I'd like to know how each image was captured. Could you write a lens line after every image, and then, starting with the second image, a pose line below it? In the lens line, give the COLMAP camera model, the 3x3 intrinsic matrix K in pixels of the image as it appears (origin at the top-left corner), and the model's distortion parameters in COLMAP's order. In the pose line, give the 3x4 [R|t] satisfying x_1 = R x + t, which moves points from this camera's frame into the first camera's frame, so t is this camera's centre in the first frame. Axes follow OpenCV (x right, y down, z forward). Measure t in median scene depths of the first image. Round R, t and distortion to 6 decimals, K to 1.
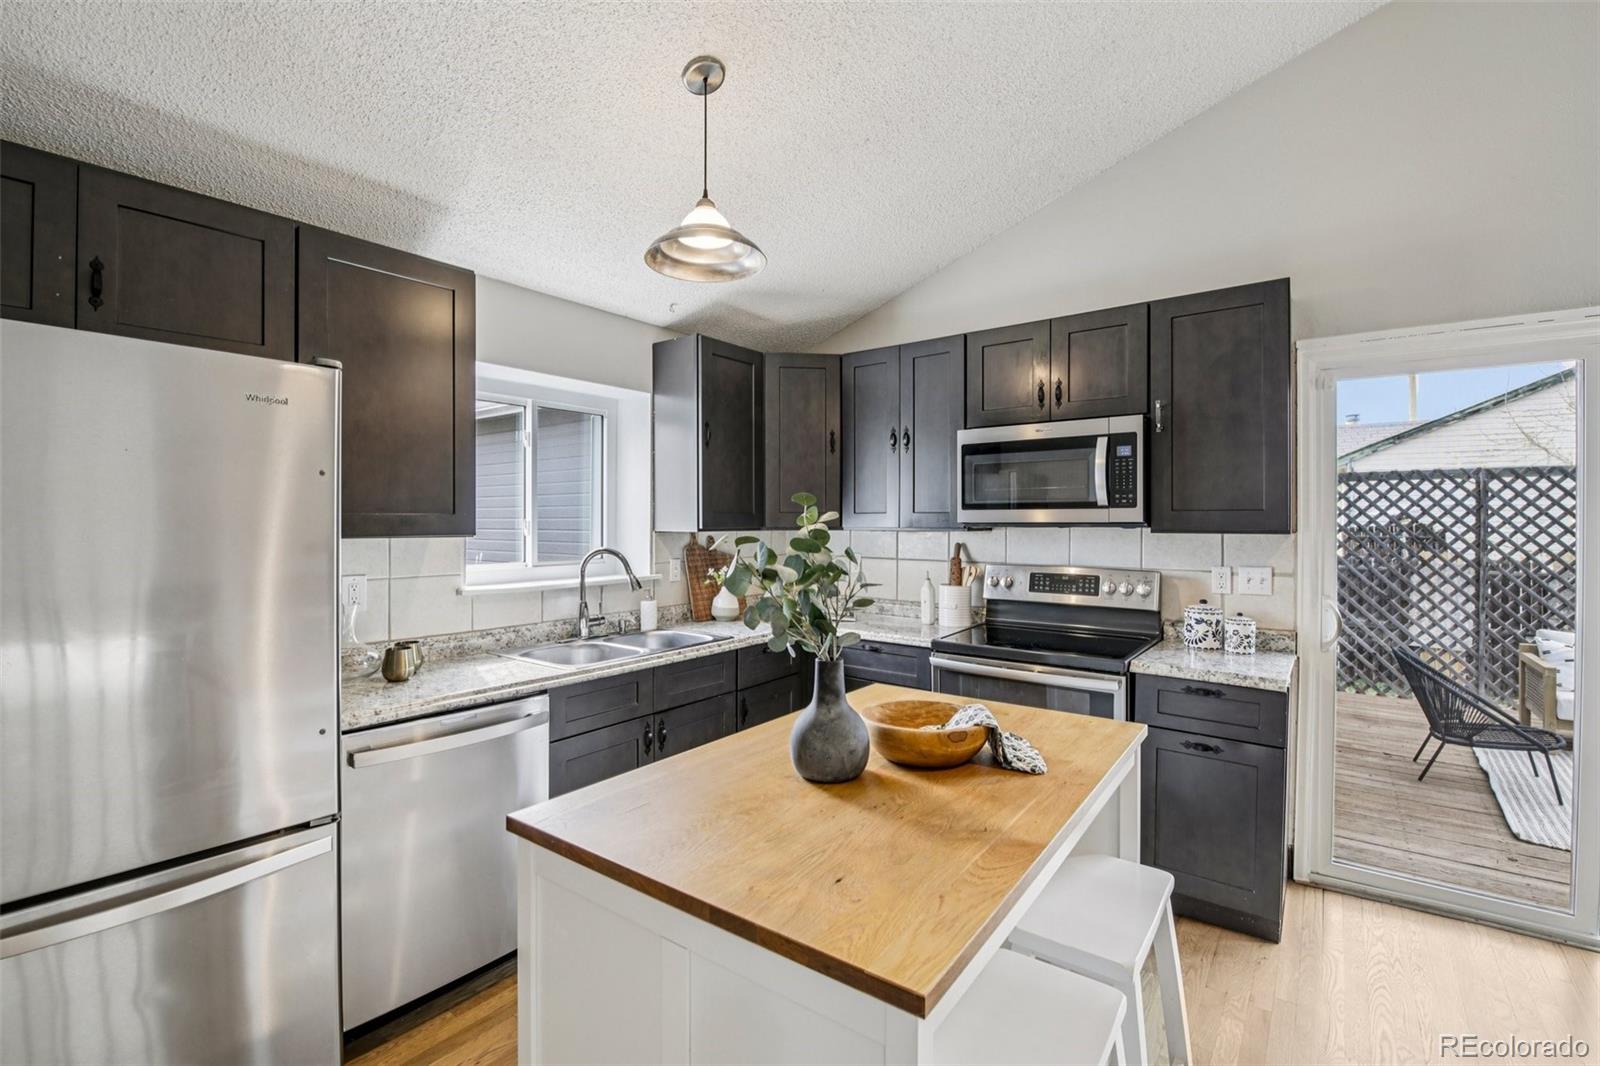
lens RADIAL K [[708.8, 0, 810.4], [0, 708.8, 526.6], [0, 0, 1]] dist [-0.000308, -0.013695]
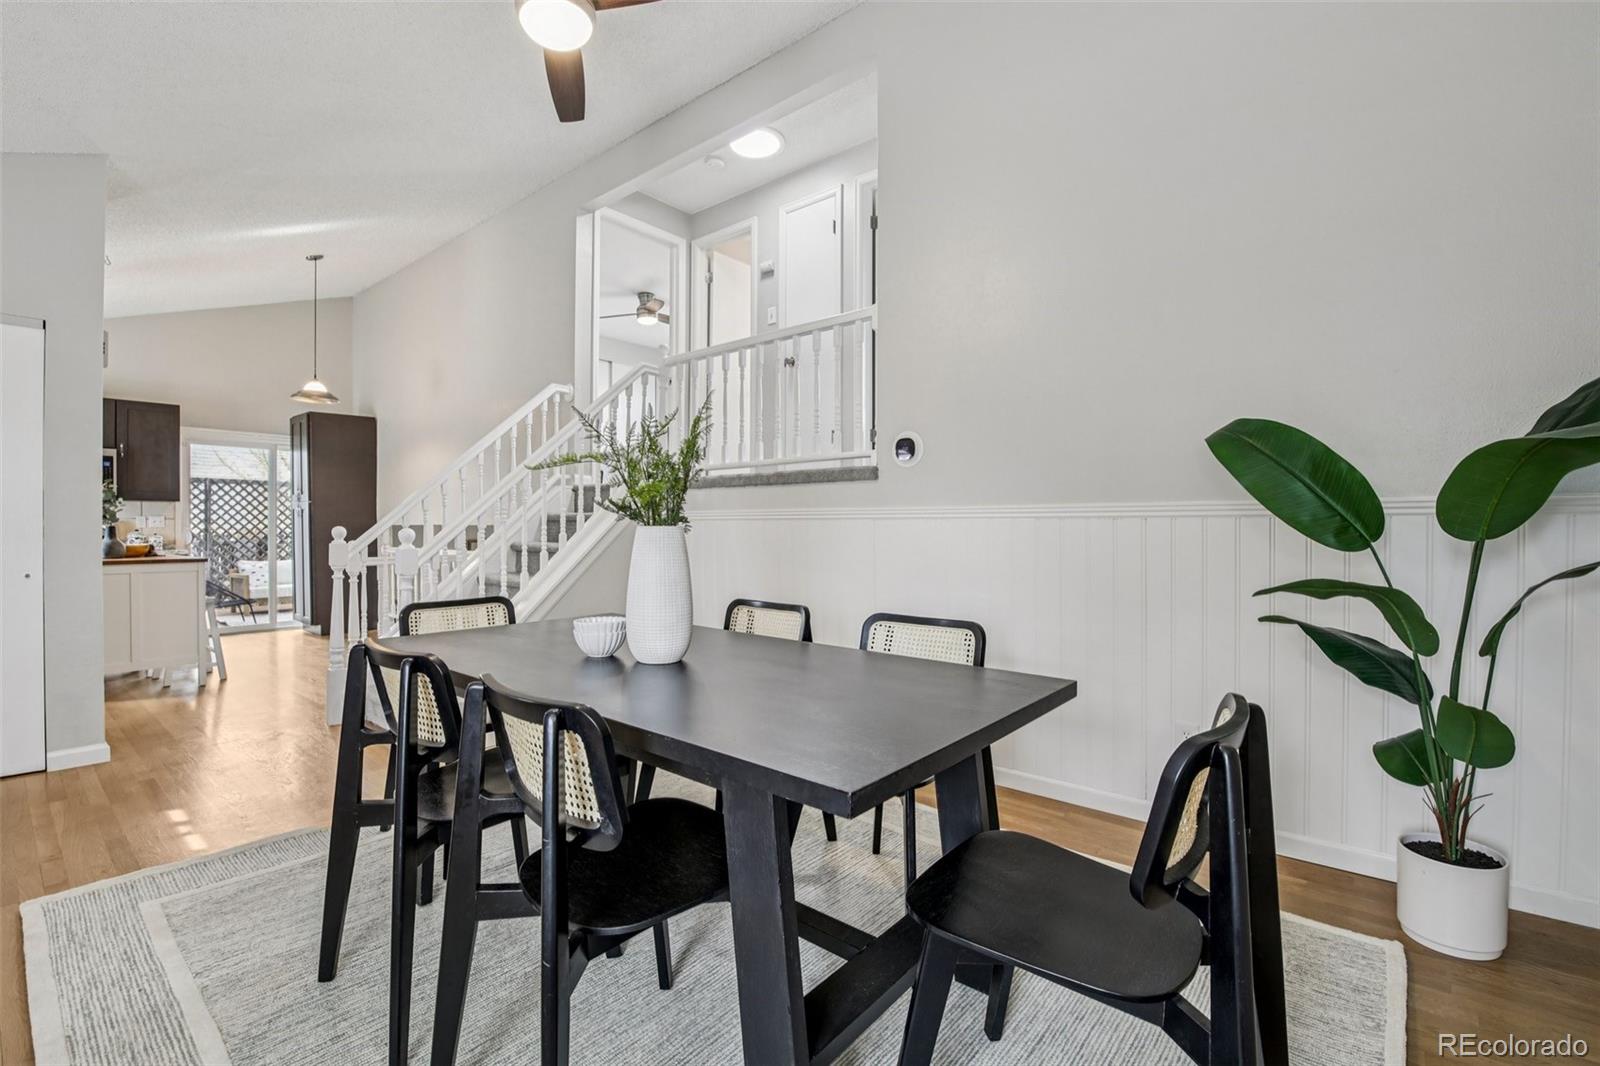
lens RADIAL K [[708.8, 0, 810.4], [0, 708.8, 526.6], [0, 0, 1]] dist [-0.000308, -0.013695]
pose [[0.040210, -0.003824, 0.999184, -0.815461], [0.008760, 0.999956, 0.003475, 0.050855], [-0.999153, 0.008613, 0.040241, -0.645238]]
